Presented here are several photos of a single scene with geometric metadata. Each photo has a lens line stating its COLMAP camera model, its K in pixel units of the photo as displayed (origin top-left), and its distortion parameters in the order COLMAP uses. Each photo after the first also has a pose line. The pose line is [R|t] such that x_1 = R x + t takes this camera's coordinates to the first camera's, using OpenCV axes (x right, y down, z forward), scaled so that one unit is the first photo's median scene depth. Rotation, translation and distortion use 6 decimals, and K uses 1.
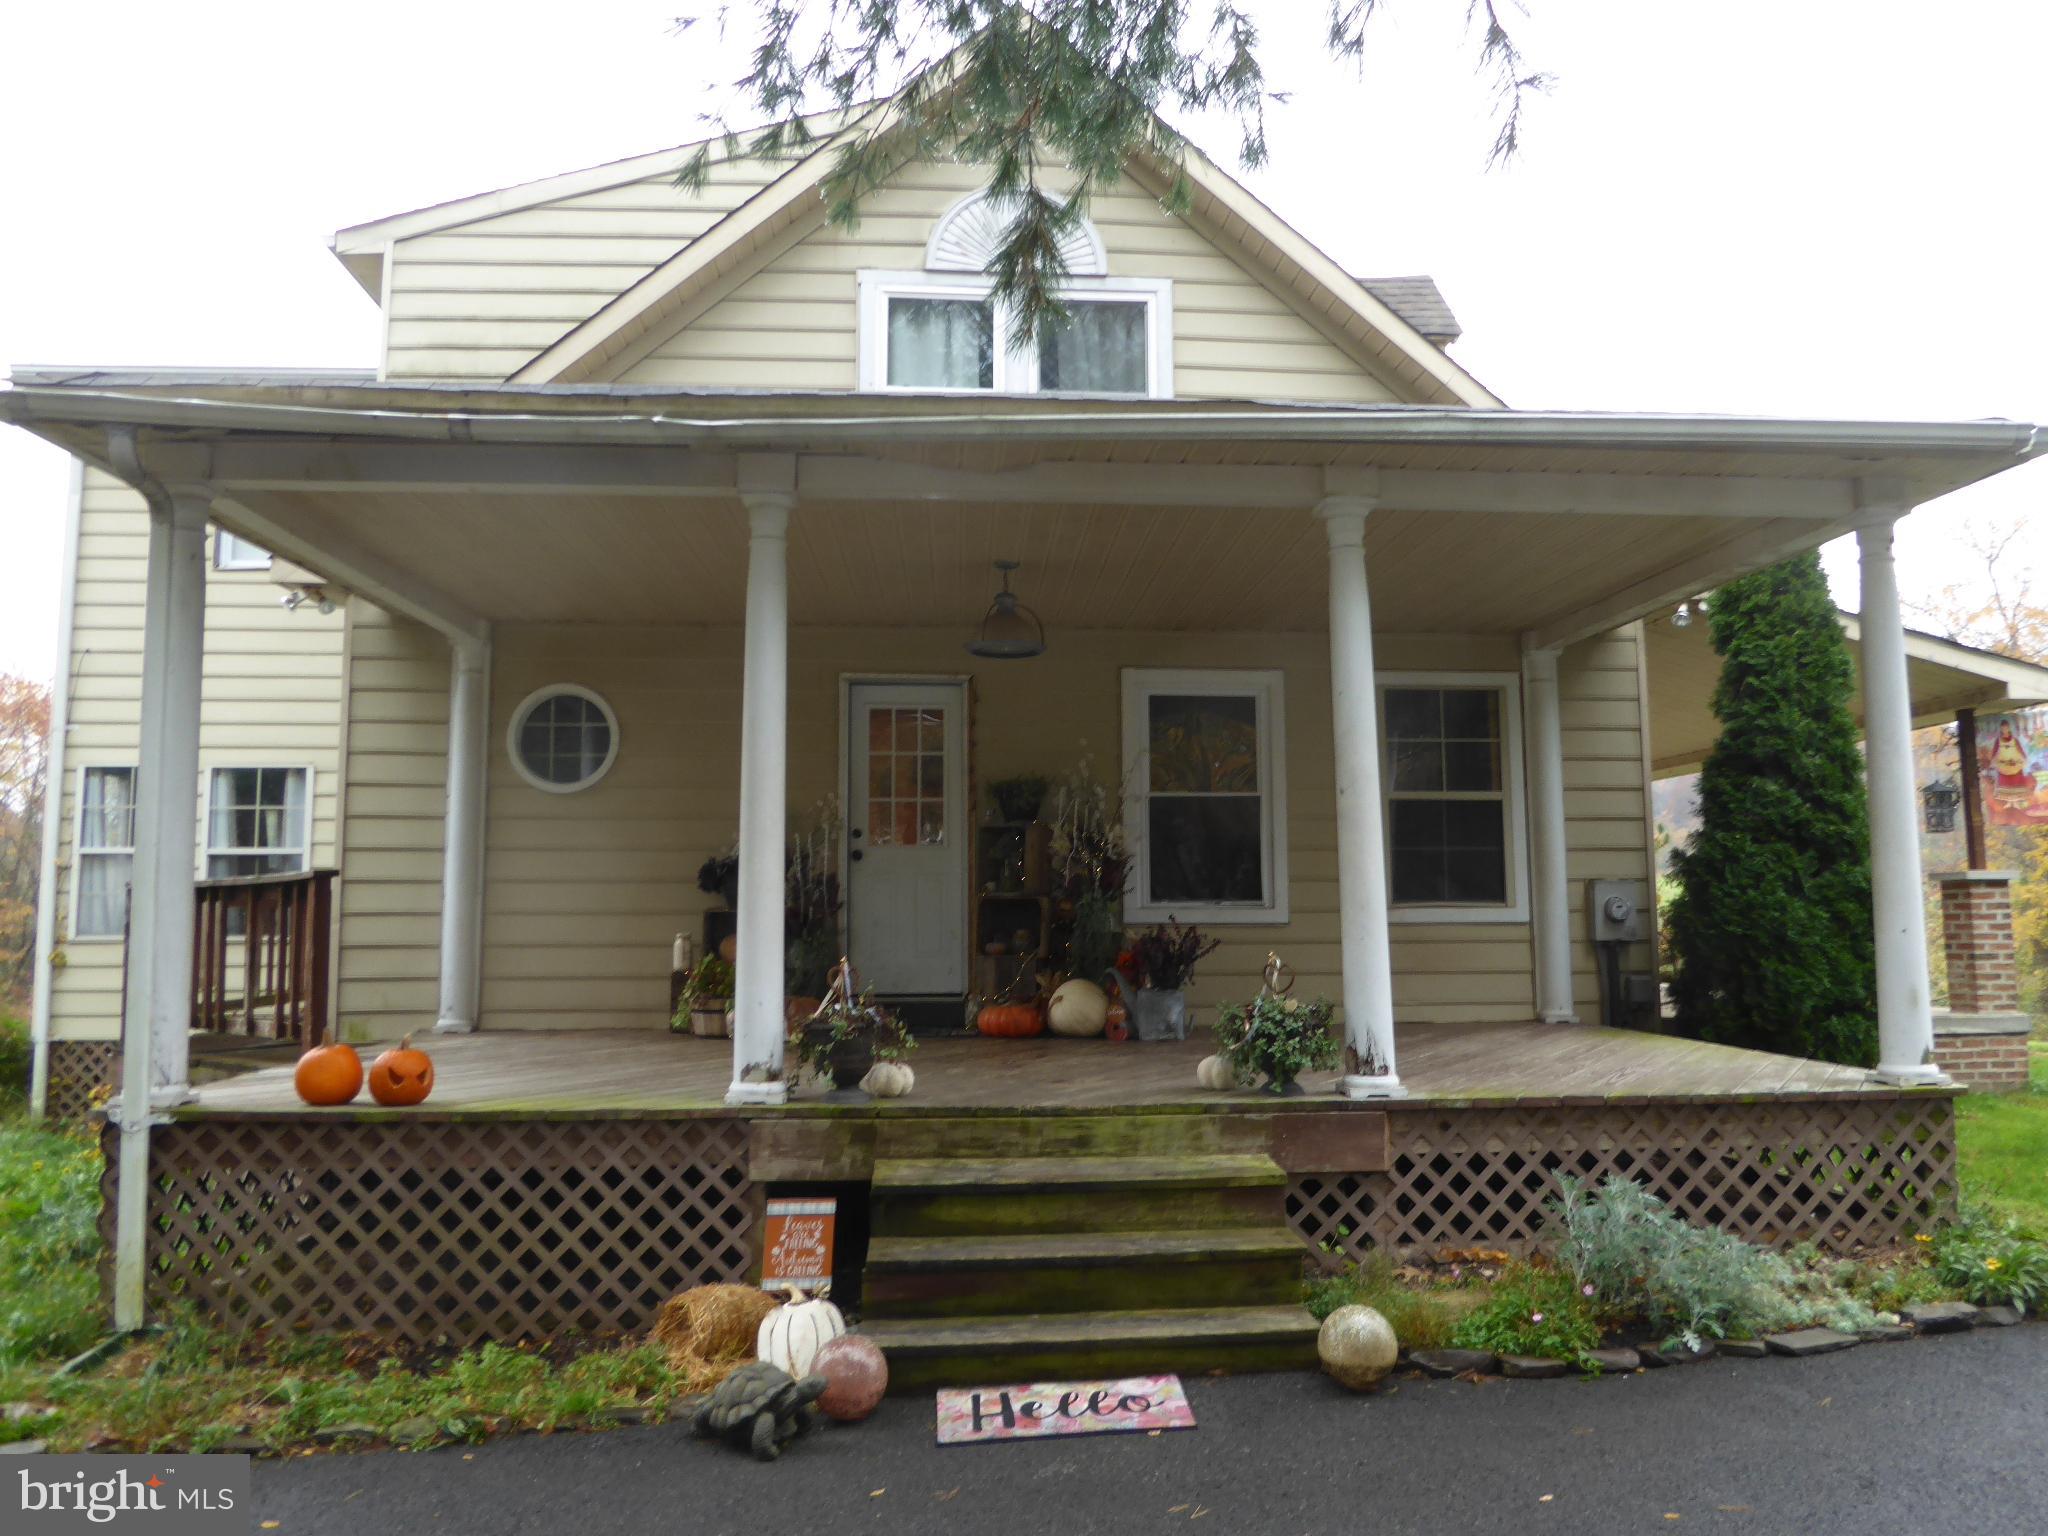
lens RADIAL K [[1475.0, 0, 1024.0], [0, 1475.0, 768.0], [0, 0, 1]] dist [-0.024607, 0.005378]
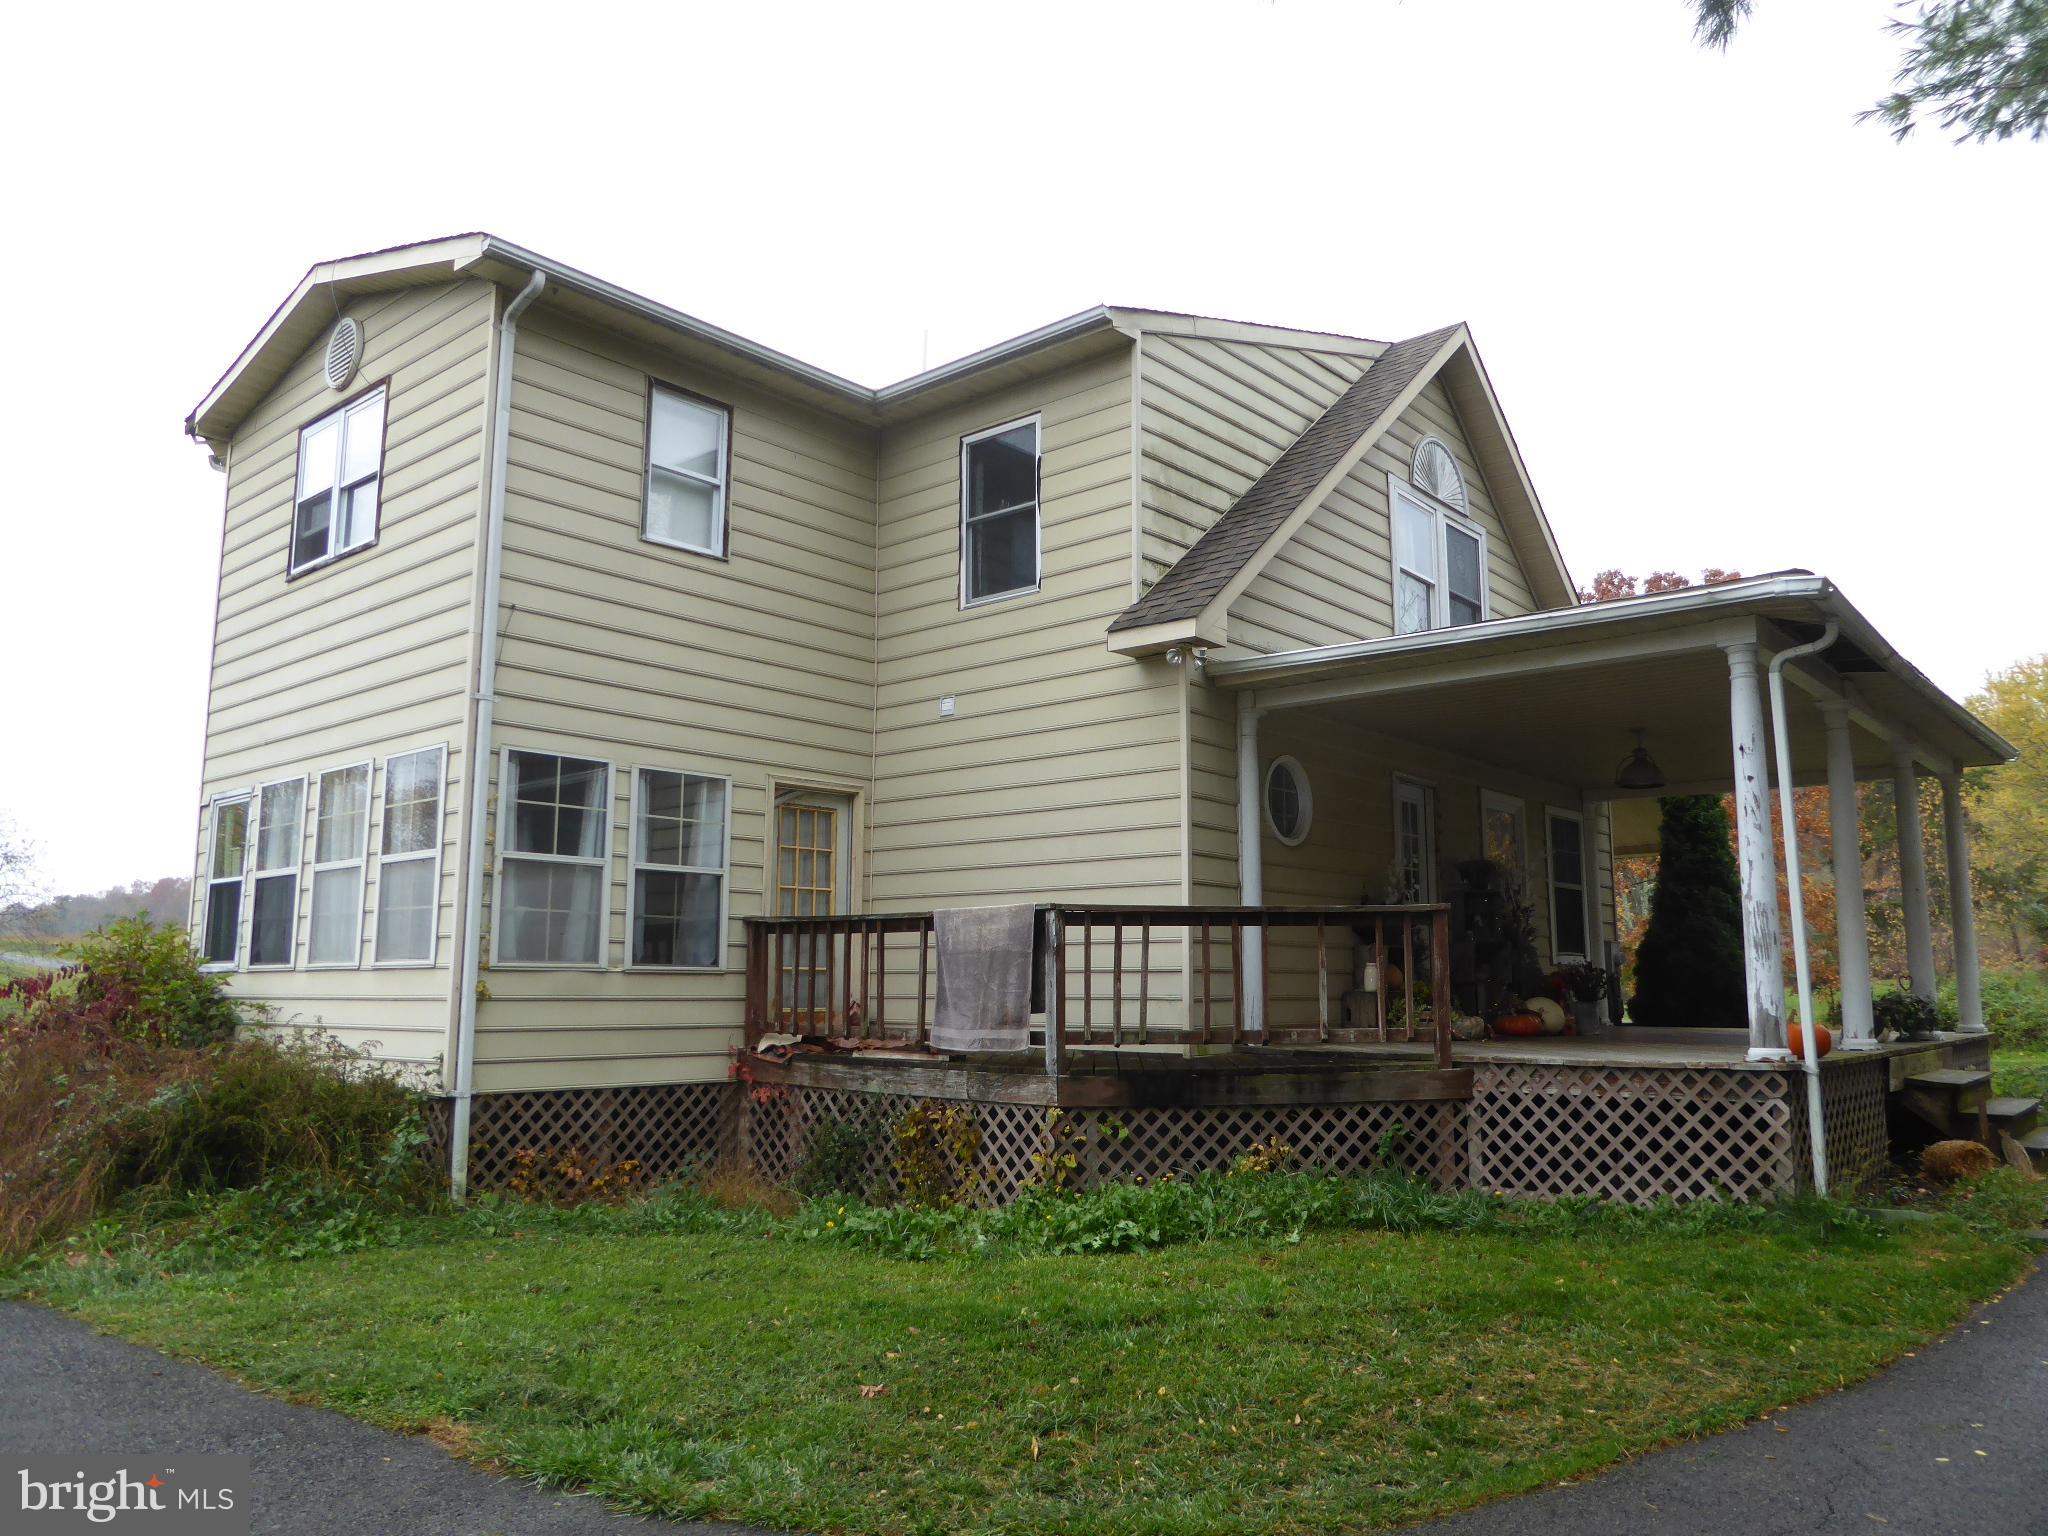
lens RADIAL K [[1432.7, 0, 1024.0], [0, 1432.7, 768.0], [0, 0, 1]] dist [-0.071317, 0.001039]
pose [[0.696565, 0.105233, 0.709734, -1.009403], [-0.080495, 0.994403, -0.068441, 0.039900], [-0.712964, -0.009457, 0.701137, 0.253502]]
